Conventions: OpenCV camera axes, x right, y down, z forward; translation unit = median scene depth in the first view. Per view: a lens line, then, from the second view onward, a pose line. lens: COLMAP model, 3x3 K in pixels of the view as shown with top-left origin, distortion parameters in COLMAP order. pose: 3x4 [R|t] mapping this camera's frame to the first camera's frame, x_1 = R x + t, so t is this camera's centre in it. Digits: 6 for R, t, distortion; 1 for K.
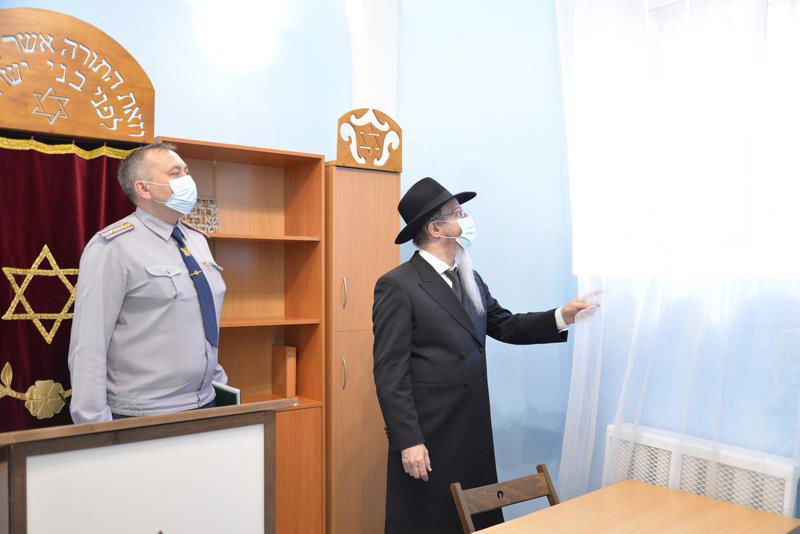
lens RADIAL K [[731.3, 0, 400.0], [0, 731.3, 267.0], [0, 0, 1]] dist [-0.004399, -0.003986]
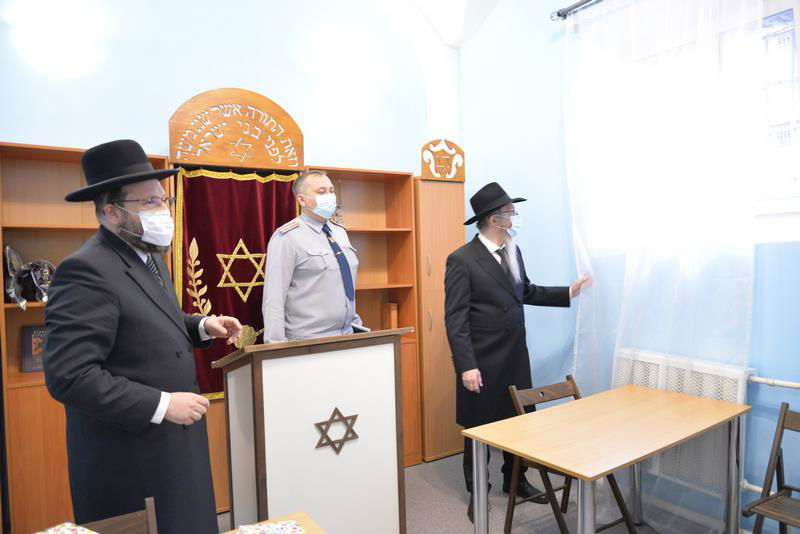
lens RADIAL K [[542.8, 0, 398.3], [0, 542.8, 267.5], [0, 0, 1]] dist [-0.027799, 0.000219]
pose [[0.994481, -0.029399, -0.100717, -0.033941], [0.032014, 0.999188, 0.024454, 0.013132], [0.099917, -0.027543, 0.994615, -0.118662]]
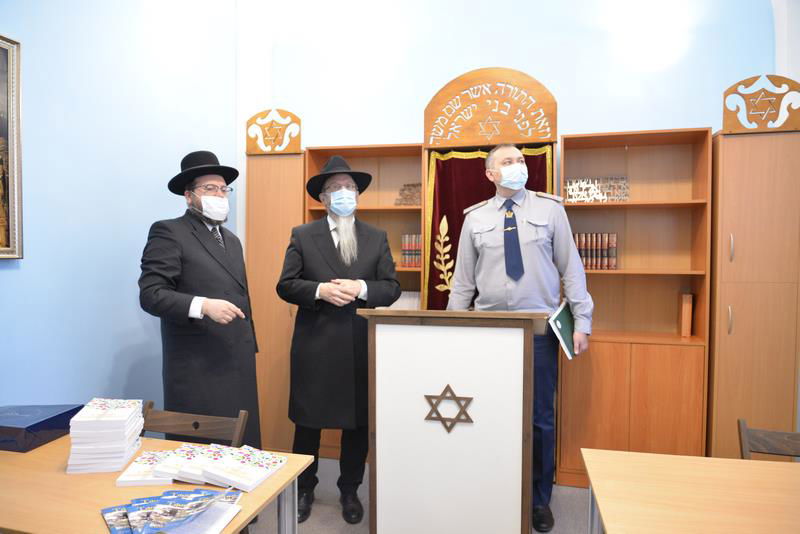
lens RADIAL K [[542.8, 0, 398.3], [0, 542.8, 267.5], [0, 0, 1]] dist [-0.027799, 0.000219]
pose [[0.597111, 0.019489, -0.801922, 0.340163], [0.011073, 0.999409, 0.032534, 0.040320], [0.802082, -0.028305, 0.596543, 0.128107]]
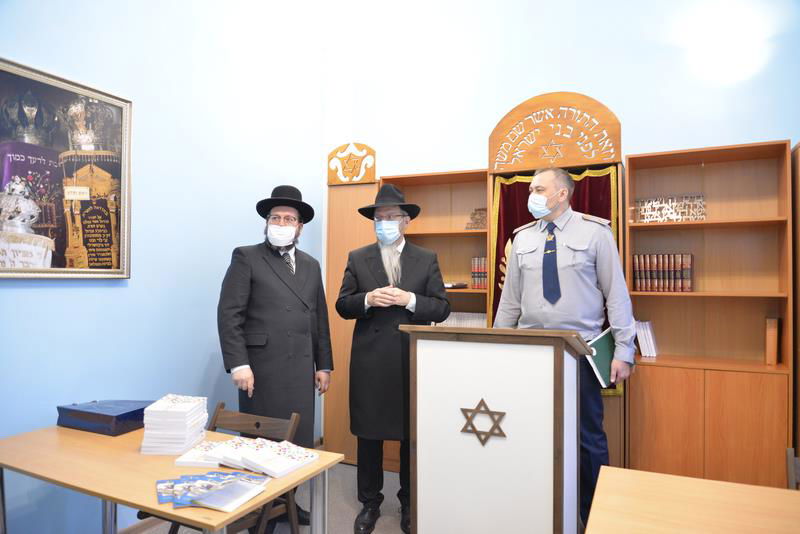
lens RADIAL K [[548.2, 0, 400.0], [0, 548.2, 267.0], [0, 0, 1]] dist [-0.024870, -0.000252]
pose [[0.418133, -0.021282, -0.908137, 0.451930], [0.011595, 0.999769, -0.018091, 0.049525], [0.908312, -0.002965, 0.418283, 0.186295]]
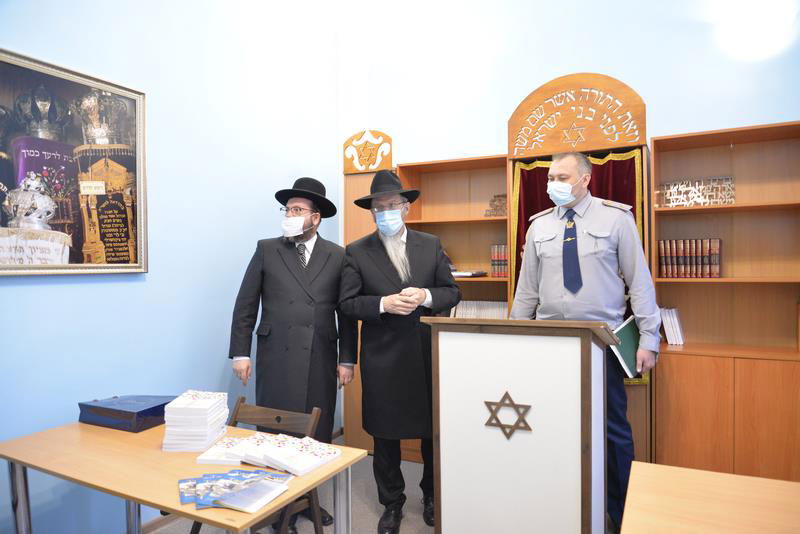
lens RADIAL K [[548.2, 0, 400.0], [0, 548.2, 267.0], [0, 0, 1]] dist [-0.024870, -0.000252]
pose [[0.391834, -0.004626, -0.920024, 0.432260], [0.026246, 0.999637, 0.006152, 0.042558], [0.919662, -0.026557, 0.391813, 0.188045]]
